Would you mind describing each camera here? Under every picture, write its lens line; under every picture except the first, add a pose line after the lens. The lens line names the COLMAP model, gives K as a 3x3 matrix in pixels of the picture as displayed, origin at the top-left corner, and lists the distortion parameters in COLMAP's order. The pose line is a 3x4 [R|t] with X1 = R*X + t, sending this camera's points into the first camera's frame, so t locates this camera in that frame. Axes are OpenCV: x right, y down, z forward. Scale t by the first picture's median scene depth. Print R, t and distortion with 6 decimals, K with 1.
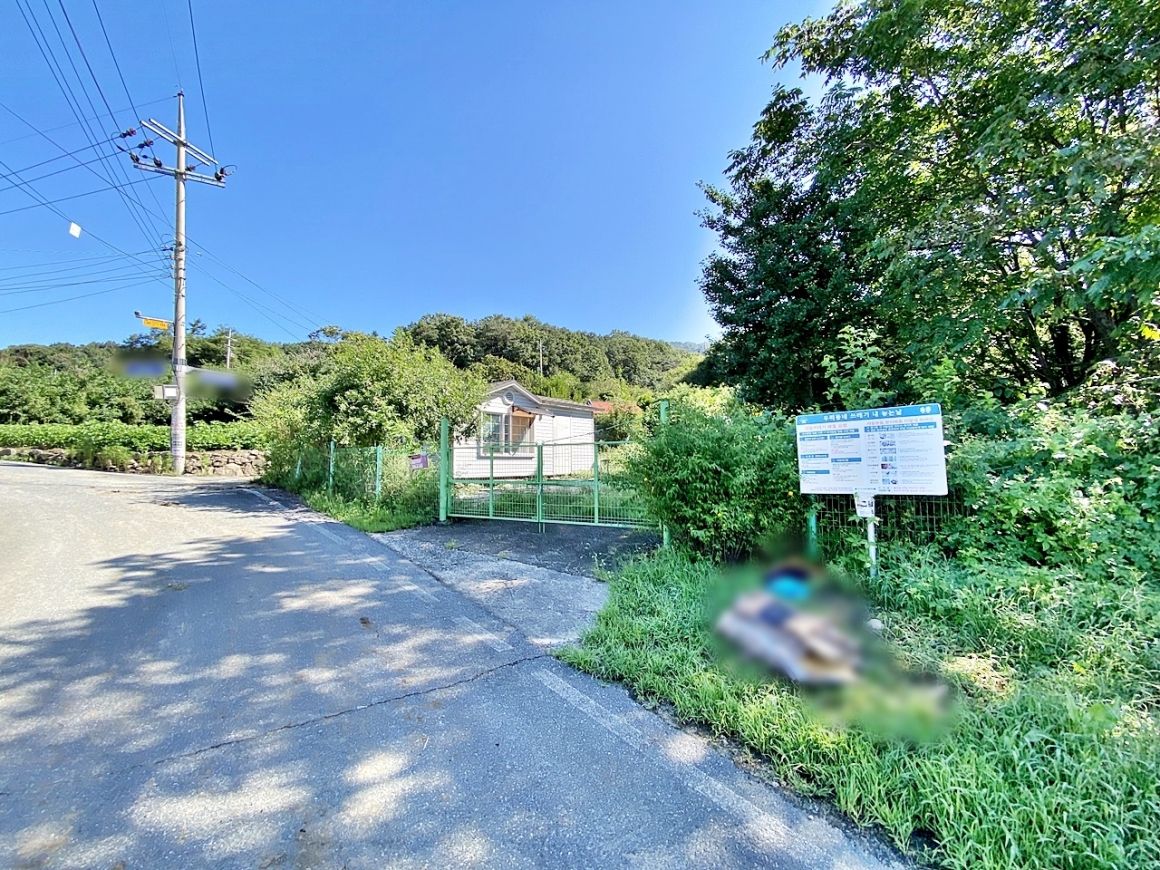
lens RADIAL K [[465.1, 0, 577.8], [0, 465.1, 435.5], [0, 0, 1]] dist [0.033154, -0.028078]
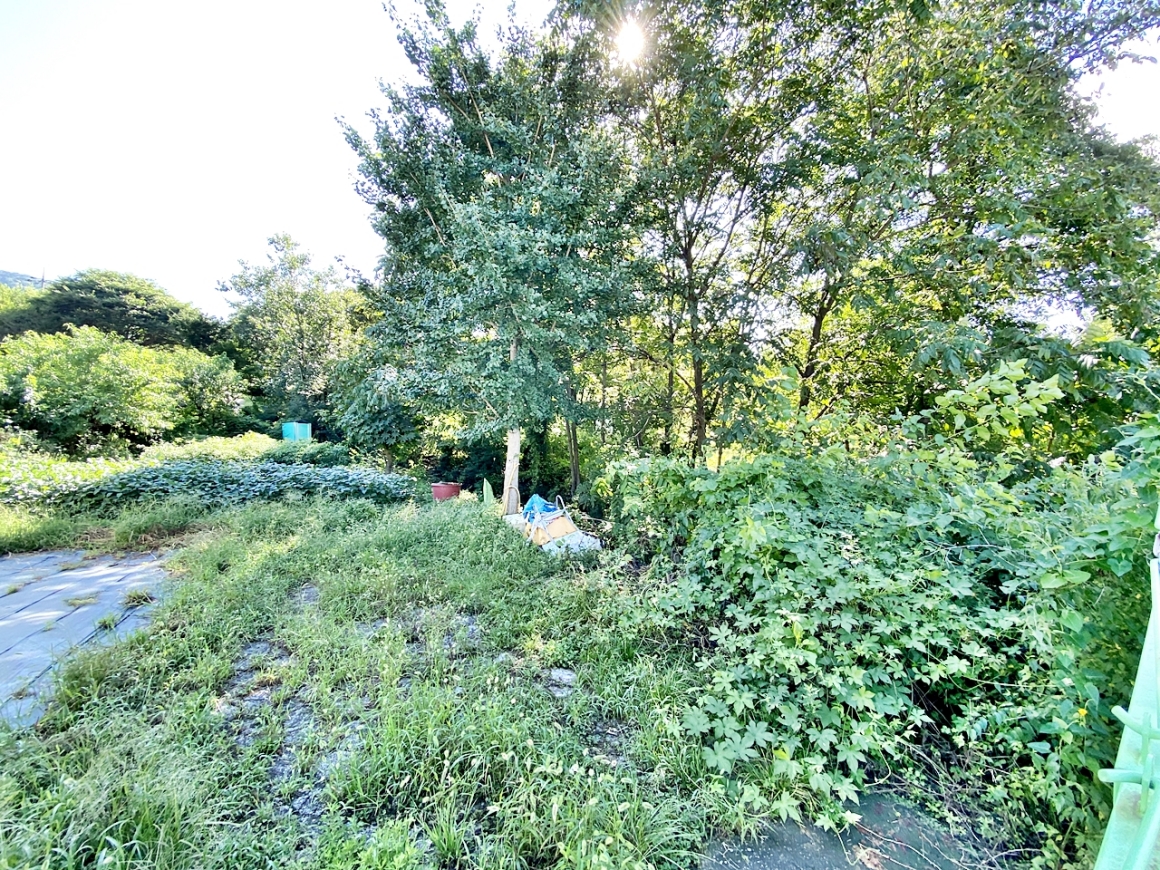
lens RADIAL K [[465.1, 0, 577.8], [0, 465.1, 435.5], [0, 0, 1]] dist [0.033154, -0.028078]
pose [[0.371794, 0.059608, 0.926399, -0.101048], [-0.066174, 0.997099, -0.037600, -0.014074], [-0.925954, -0.047324, 0.374660, 0.582452]]
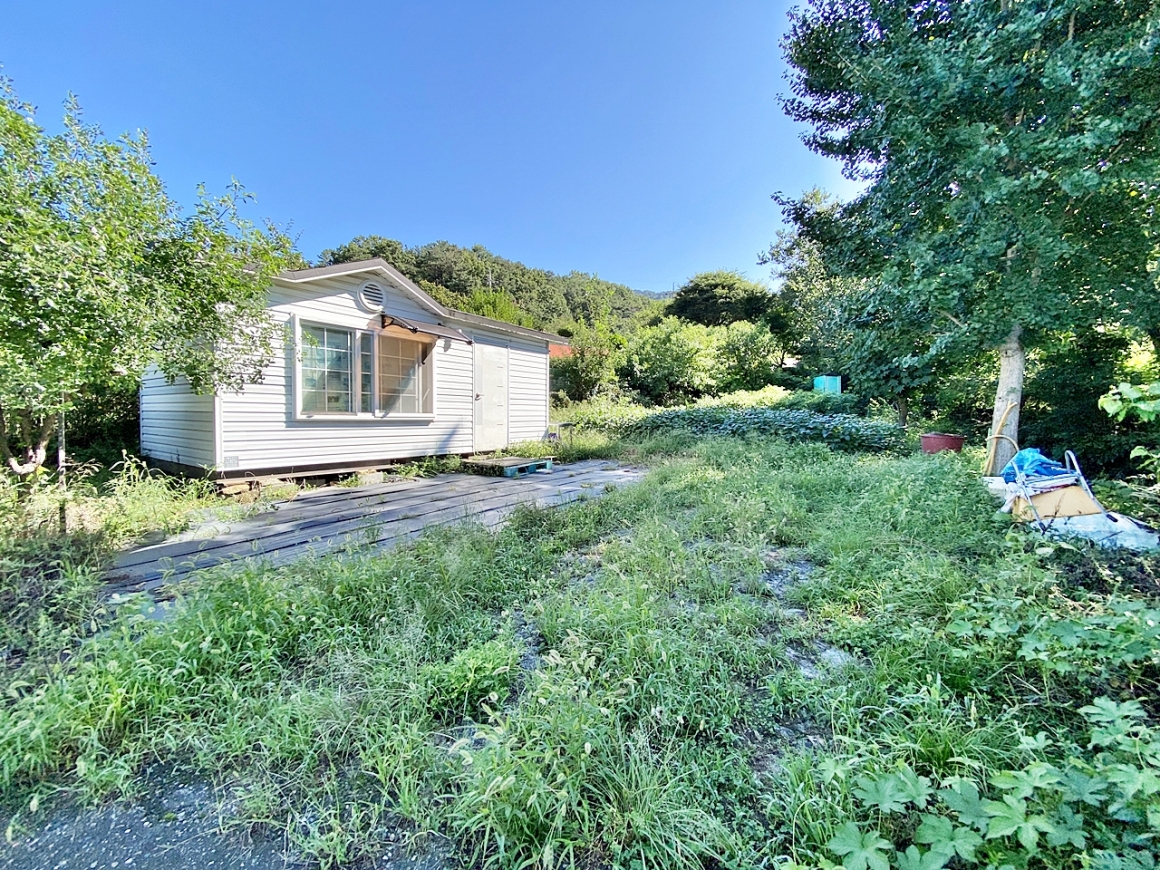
lens RADIAL K [[461.9, 0, 580.7], [0, 461.9, 437.7], [0, 0, 1]] dist [0.035195, -0.024698]
pose [[0.994378, 0.017522, 0.104433, 0.018485], [-0.029511, 0.992998, 0.114384, 0.001069], [-0.101697, -0.116823, 0.987932, 0.515979]]
